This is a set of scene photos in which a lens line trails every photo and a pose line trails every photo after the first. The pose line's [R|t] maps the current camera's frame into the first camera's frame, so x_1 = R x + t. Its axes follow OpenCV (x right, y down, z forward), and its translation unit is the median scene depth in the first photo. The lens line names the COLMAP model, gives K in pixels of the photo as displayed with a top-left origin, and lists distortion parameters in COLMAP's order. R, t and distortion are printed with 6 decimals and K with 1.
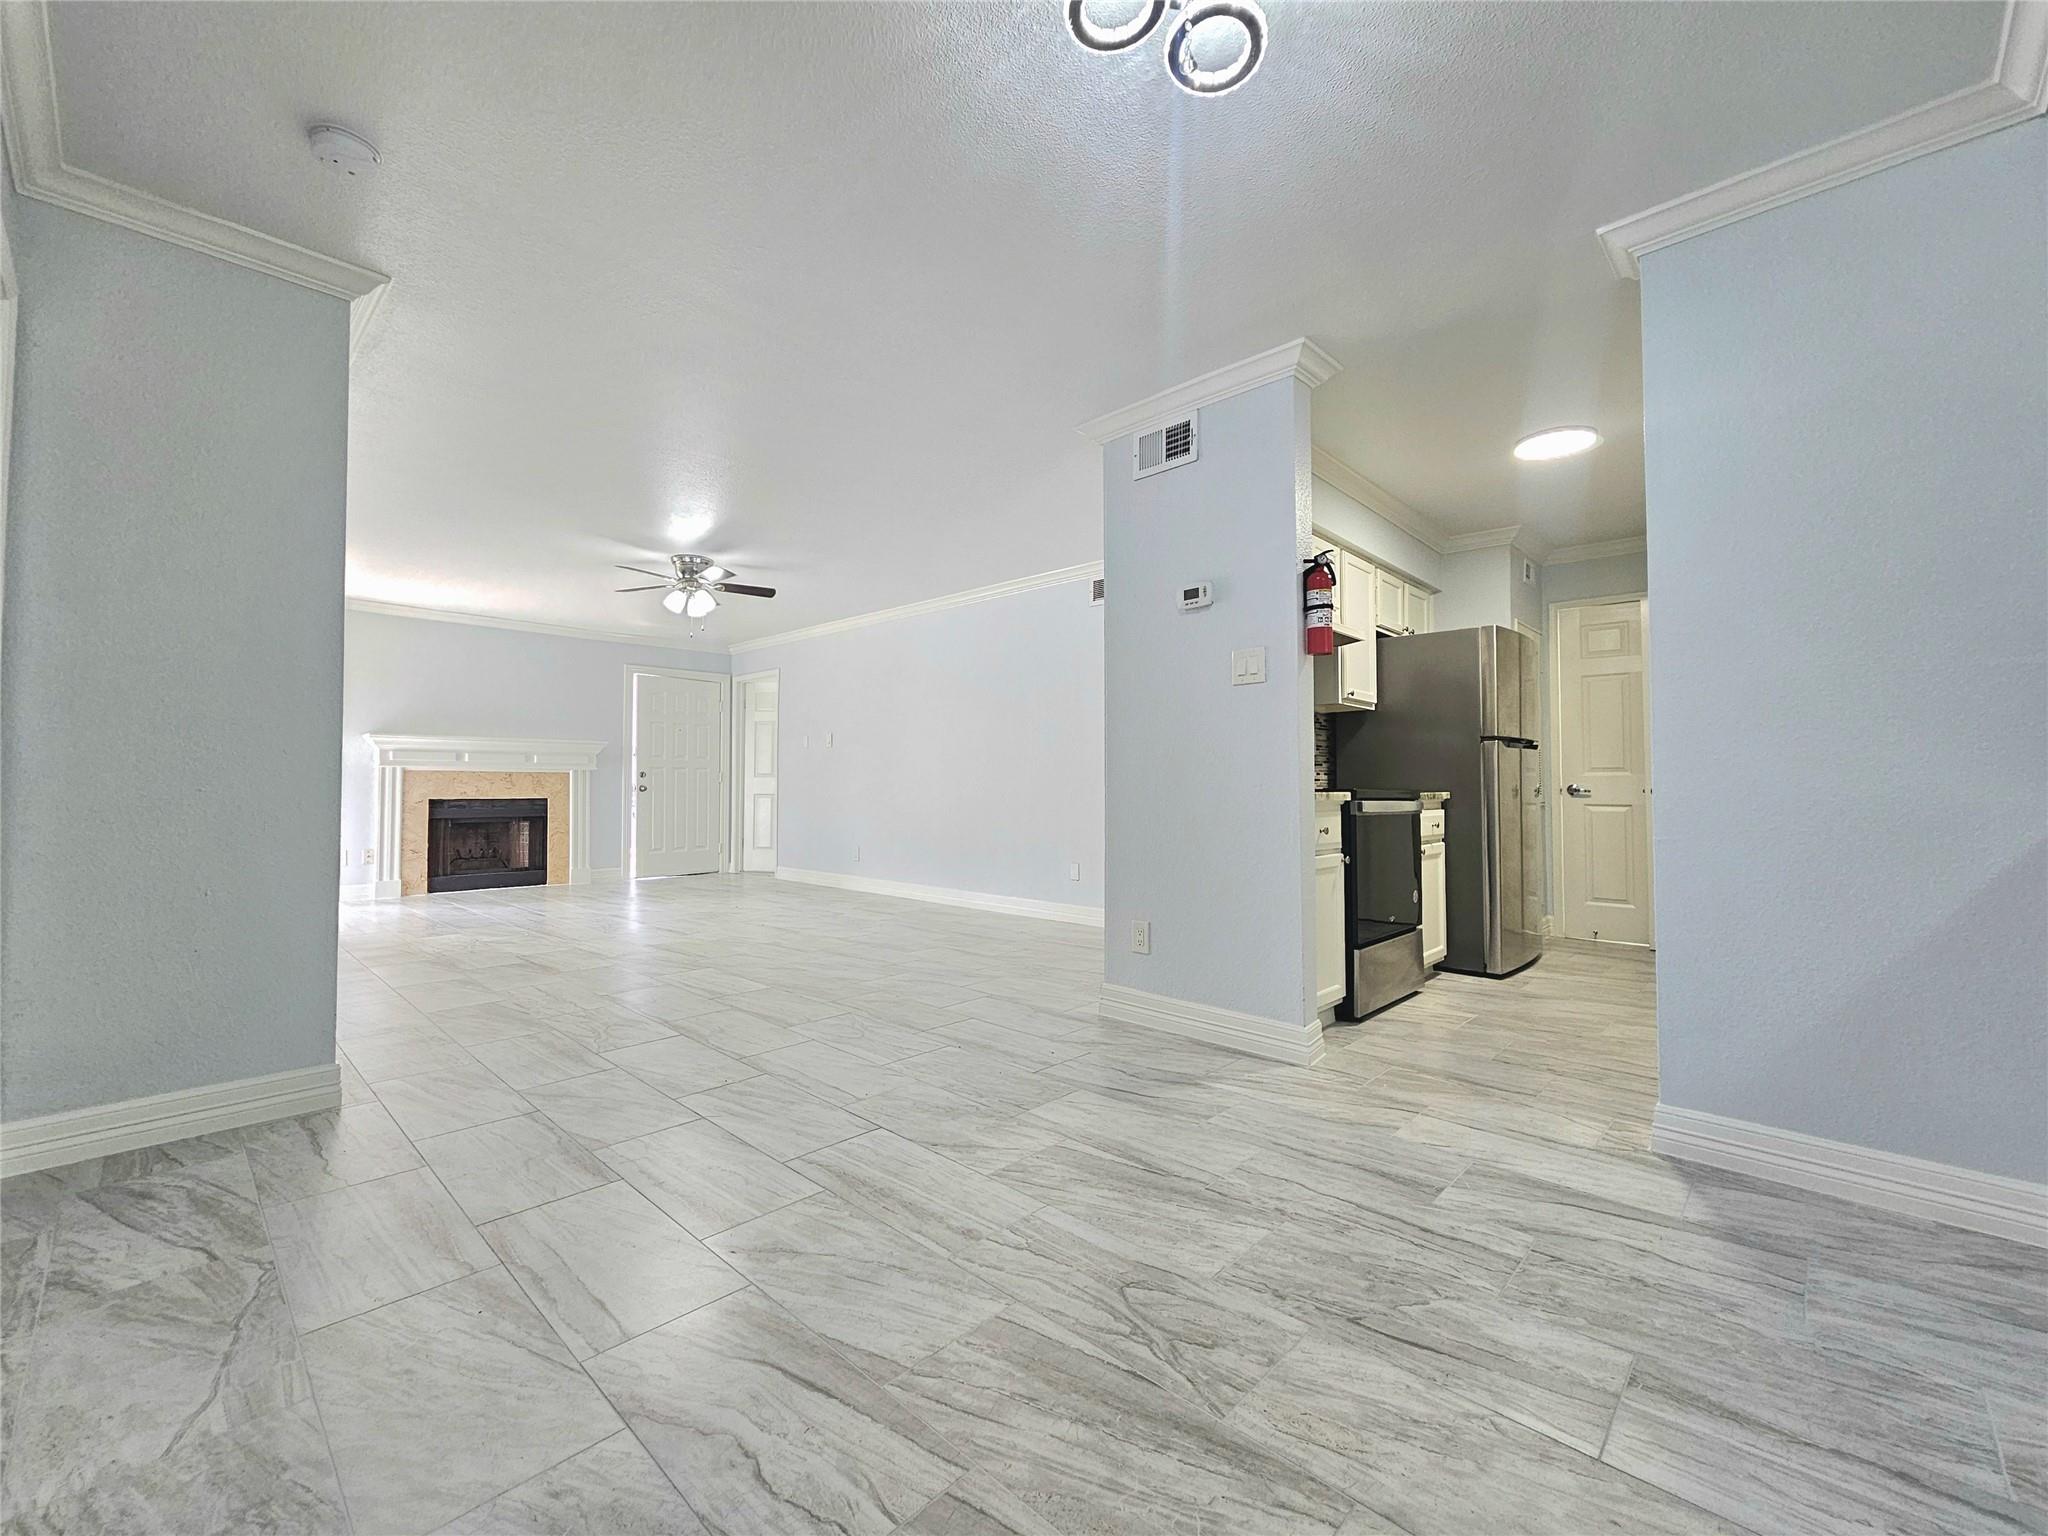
lens RADIAL K [[845.7, 0, 1017.0], [0, 845.7, 760.0], [0, 0, 1]] dist [-0.000137, -0.000025]
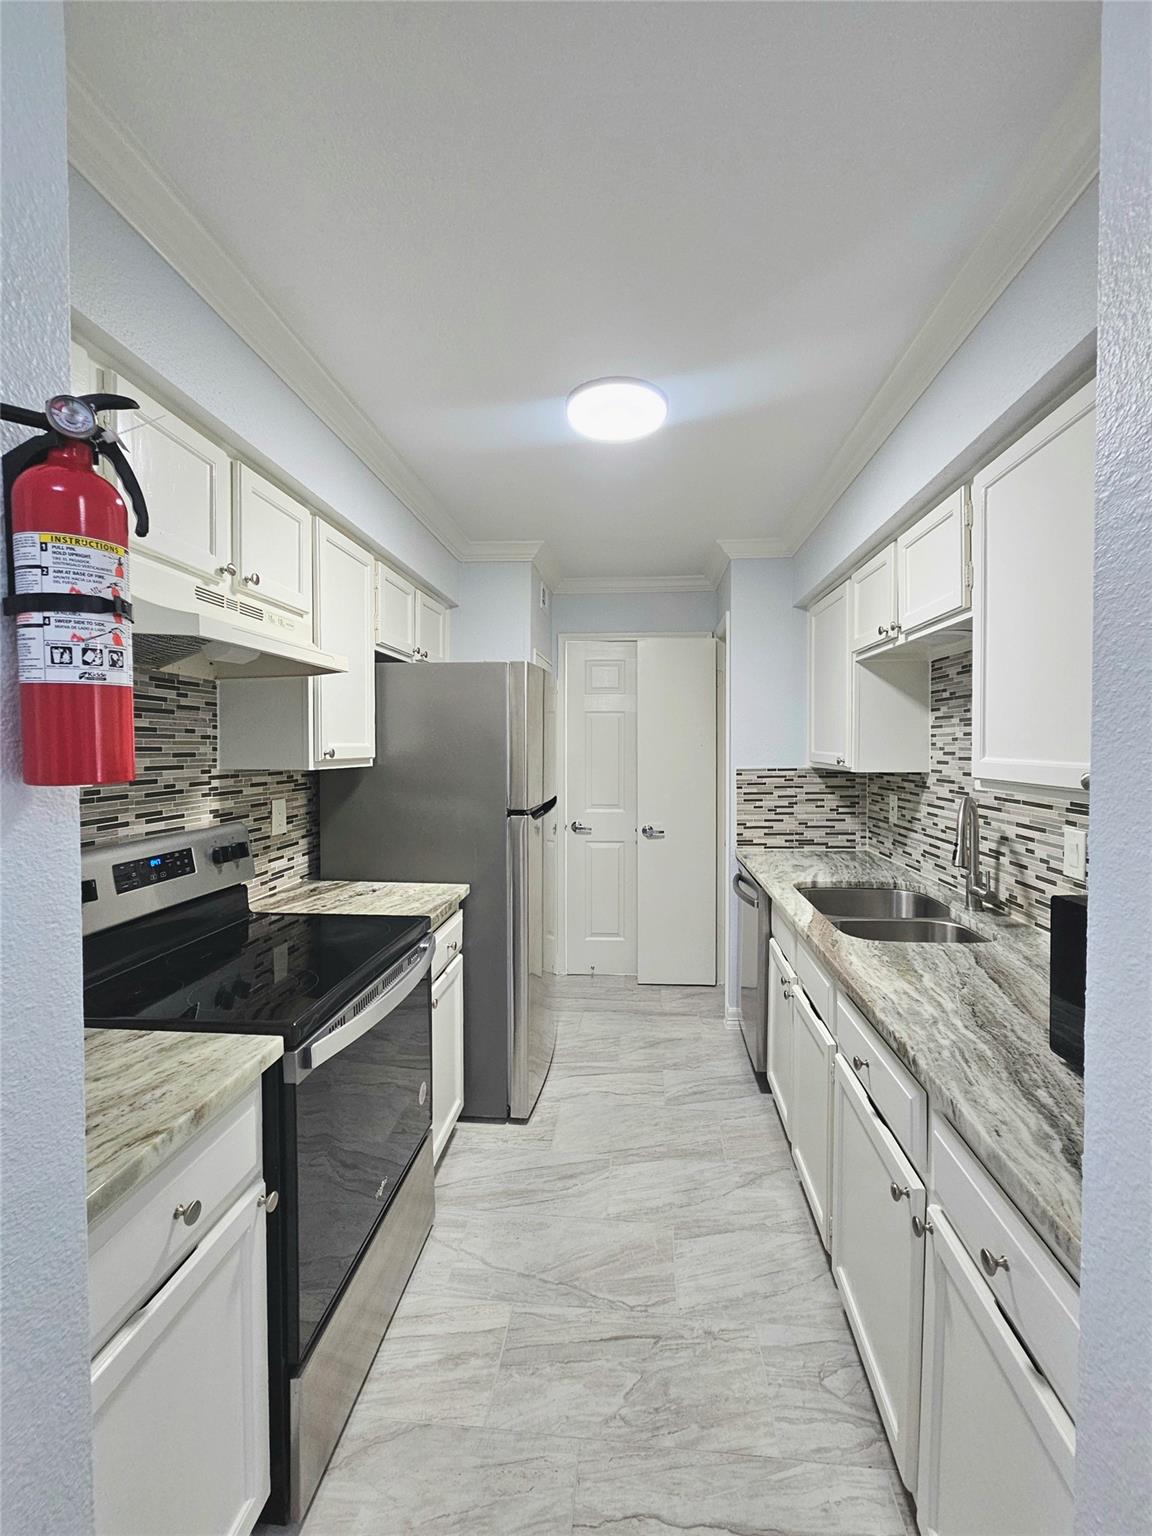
lens RADIAL K [[634.3, 0, 576.0], [0, 634.3, 768.0], [0, 0, 1]] dist [-0.000137, -0.000025]
pose [[0.789777, -0.024462, 0.612906, 0.247157], [-0.020155, 0.997630, 0.065789, -0.100365], [-0.613063, -0.064312, 0.787412, 0.510921]]
